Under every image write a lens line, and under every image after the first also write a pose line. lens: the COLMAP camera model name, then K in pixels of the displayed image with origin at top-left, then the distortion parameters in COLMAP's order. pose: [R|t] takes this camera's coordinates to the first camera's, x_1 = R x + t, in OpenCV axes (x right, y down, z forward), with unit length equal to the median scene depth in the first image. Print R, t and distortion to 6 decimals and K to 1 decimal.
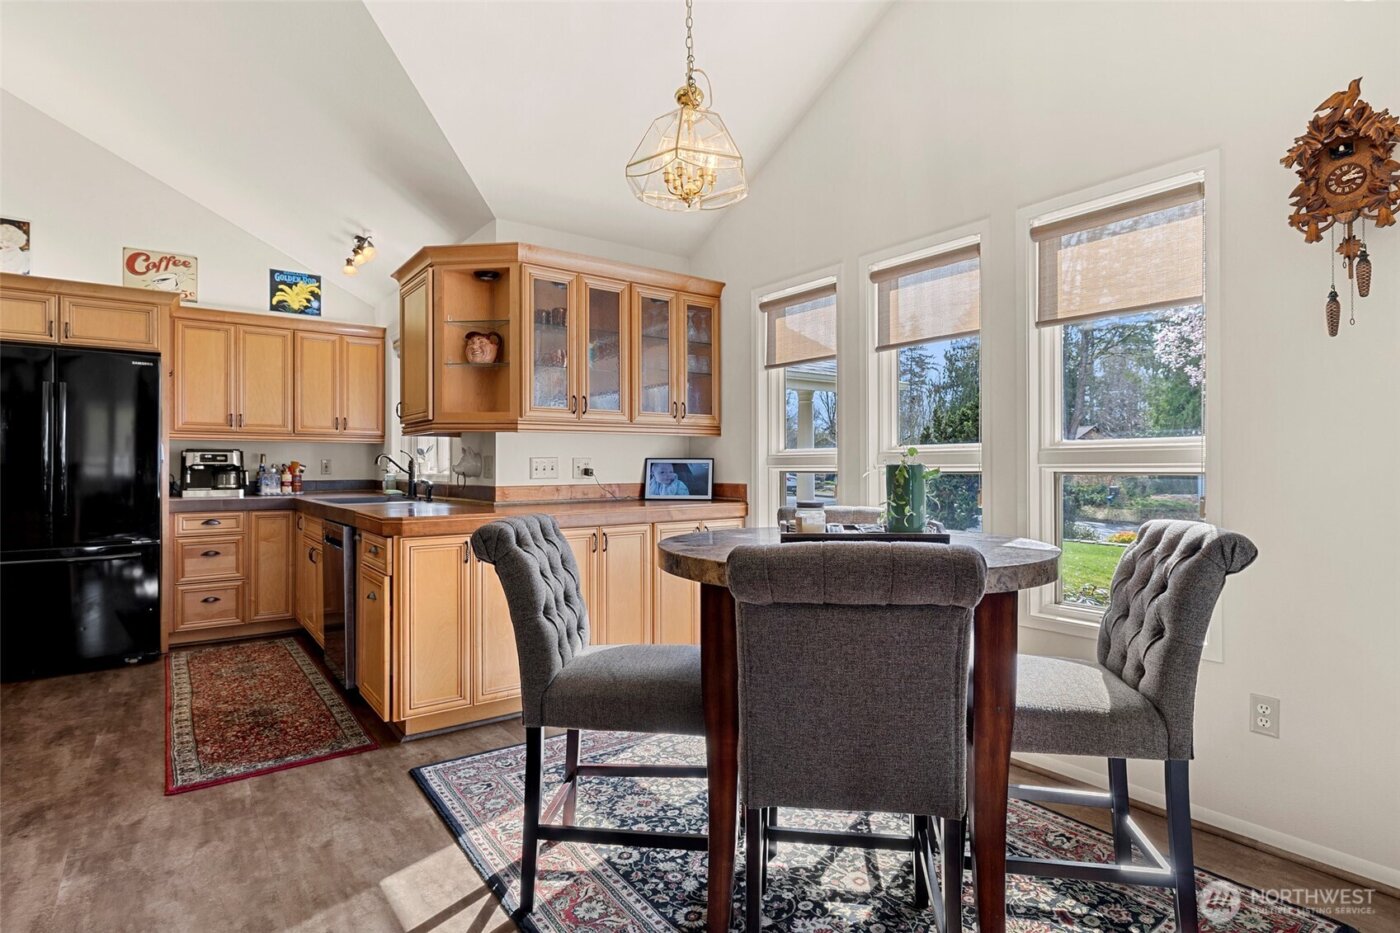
lens RADIAL K [[708.2, 0, 709.5], [0, 708.2, 465.1], [0, 0, 1]] dist [-0.010699, 0.003084]
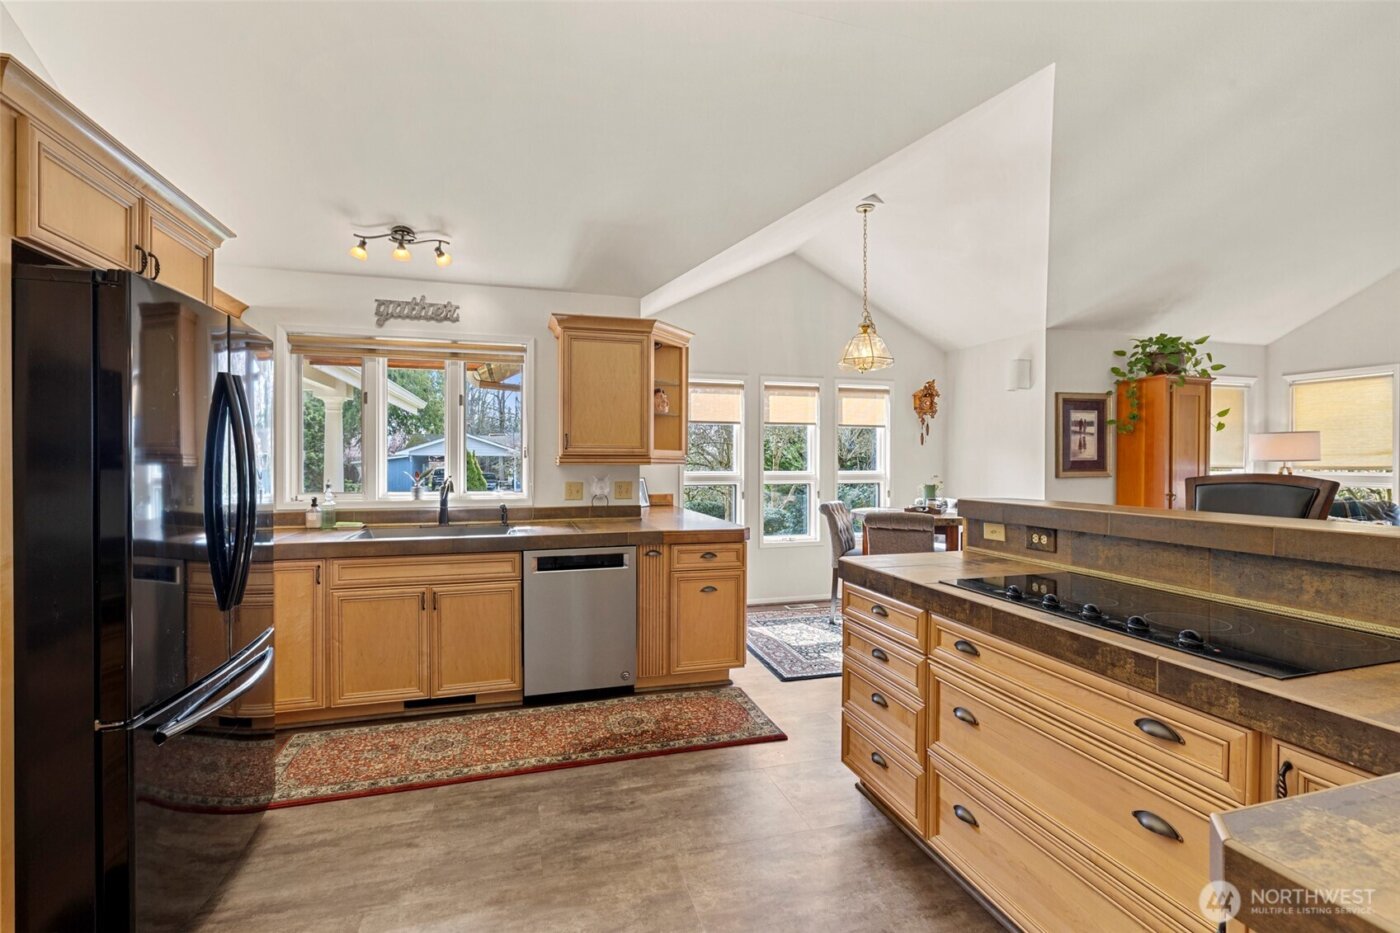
lens RADIAL K [[619.8, 0, 696.3], [0, 619.8, 463.2], [0, 0, 1]] dist [-0.005800, 0.001520]
pose [[0.361360, -0.003078, 0.932421, -1.234245], [-0.003392, 0.999984, 0.004616, -0.048572], [-0.932420, -0.004831, 0.361343, 0.457468]]
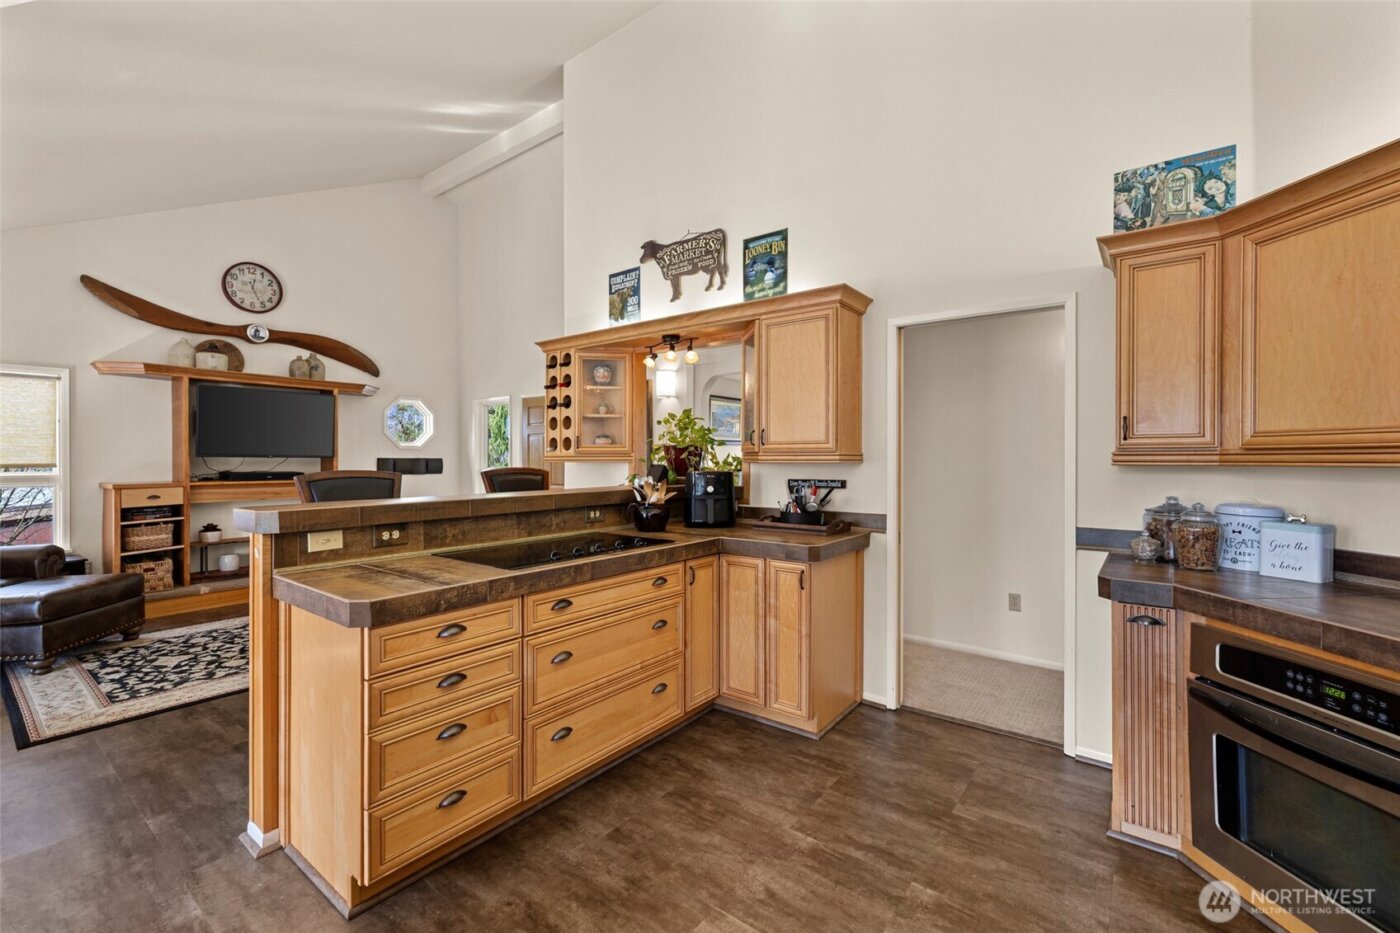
lens RADIAL K [[592.0, 0, 701.6], [0, 592.0, 462.8], [0, 0, 1]] dist [0.002477, 0.000392]
pose [[-0.965598, 0.005148, -0.259990, -0.710993], [0.003592, 0.999973, 0.006458, -0.050807], [0.260016, 0.005302, -0.965590, 1.030346]]
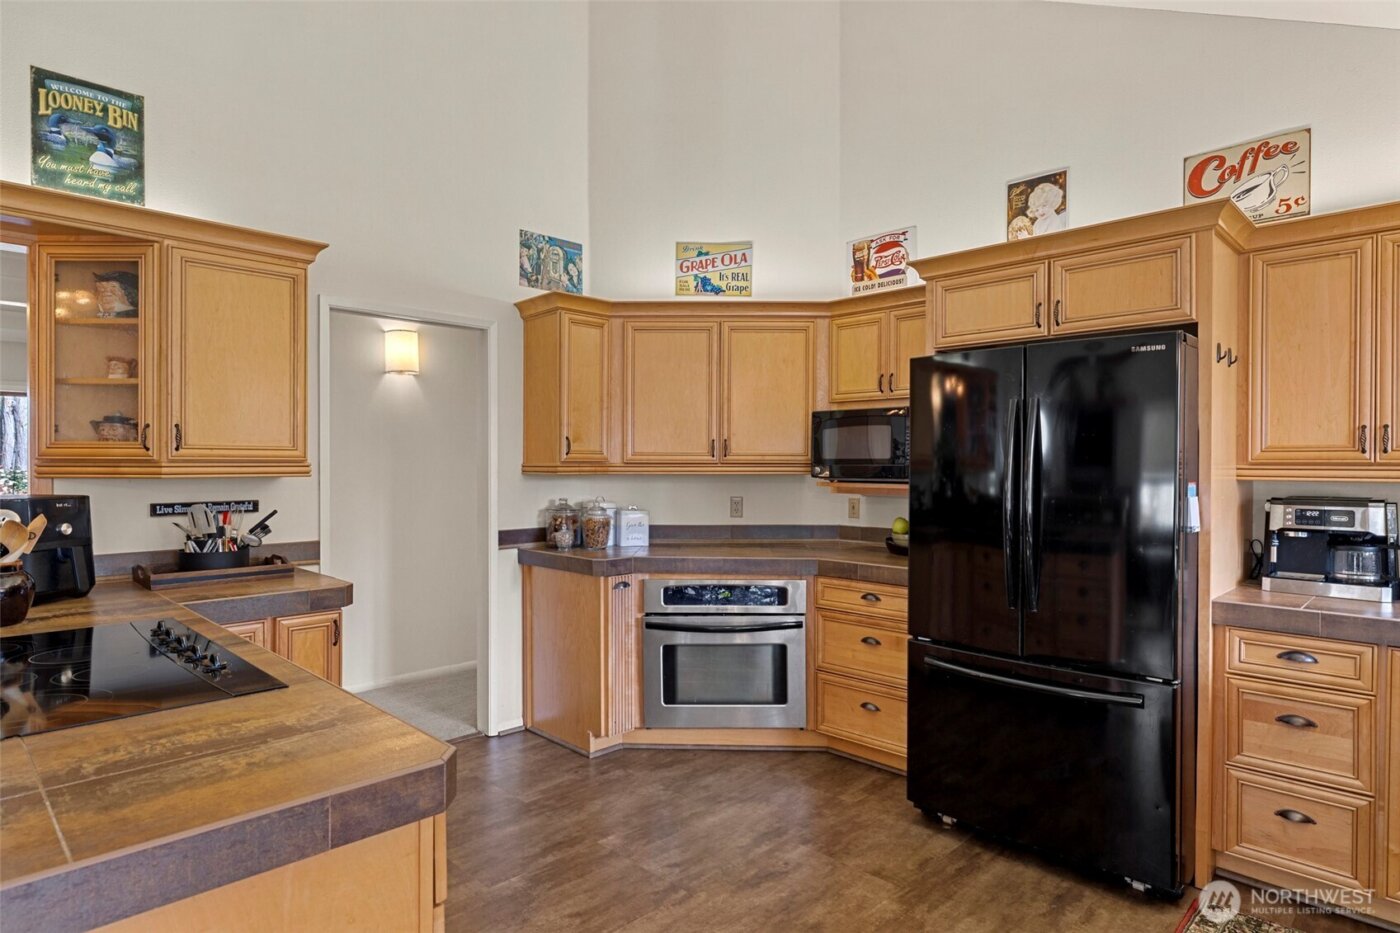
lens RADIAL K [[774.2, 0, 696.2], [0, 774.2, 469.3], [0, 0, 1]] dist [-0.002035, 0.002197]
pose [[0.132825, 0.012725, -0.991058, -0.276368], [-0.000237, 0.999918, 0.012807, -0.062165], [0.991139, -0.001466, 0.132817, 0.604241]]
